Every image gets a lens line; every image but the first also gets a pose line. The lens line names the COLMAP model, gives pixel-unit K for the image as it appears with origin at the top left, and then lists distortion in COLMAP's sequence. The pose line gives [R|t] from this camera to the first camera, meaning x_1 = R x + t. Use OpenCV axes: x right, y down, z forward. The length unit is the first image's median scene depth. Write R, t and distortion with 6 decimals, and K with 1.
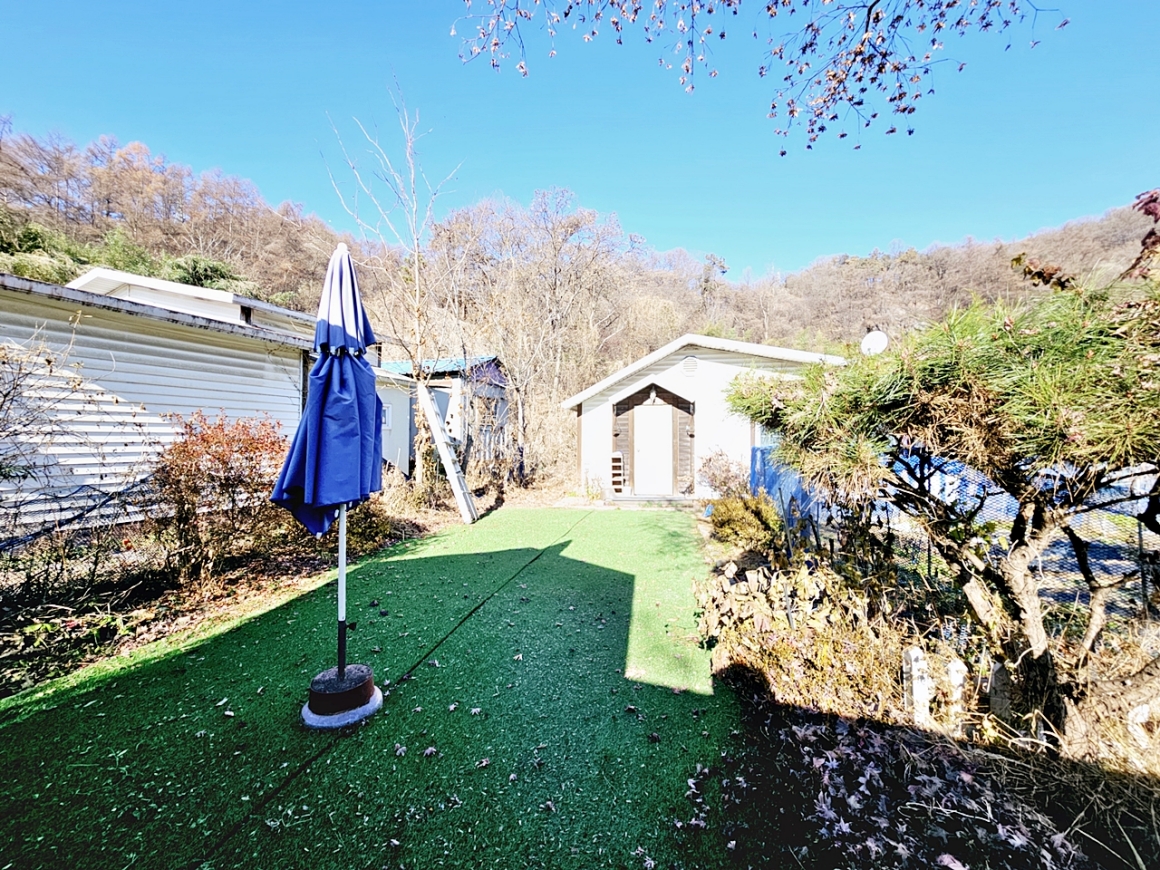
lens RADIAL K [[474.2, 0, 579.7], [0, 474.2, 437.7], [0, 0, 1]] dist [0.001447, -0.001115]
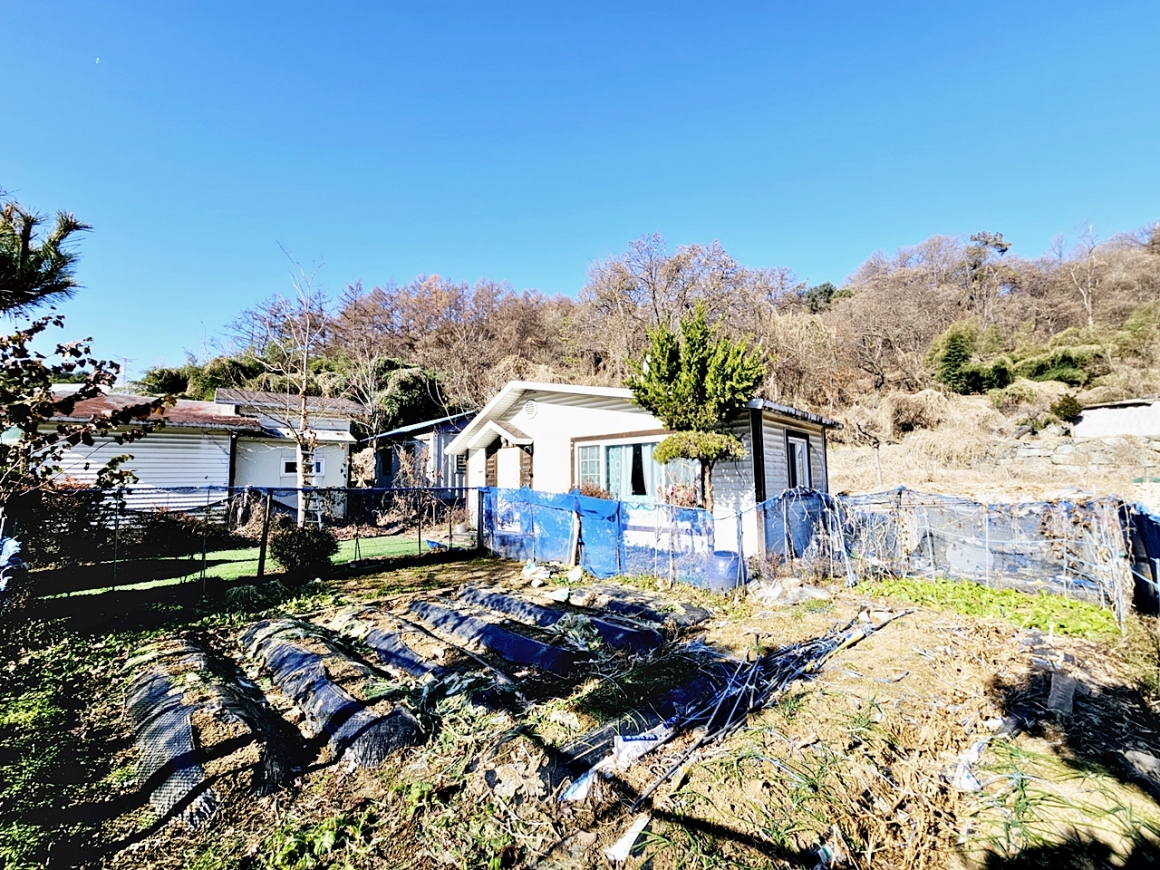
lens RADIAL K [[474.2, 0, 553.3], [0, 474.2, 437.8], [0, 0, 1]] dist [0.001447, -0.001115]
pose [[0.839404, -0.060156, -0.540168, 0.829306], [0.014154, 0.995938, -0.088919, 0.006808], [0.543323, 0.066993, 0.836846, 0.138500]]
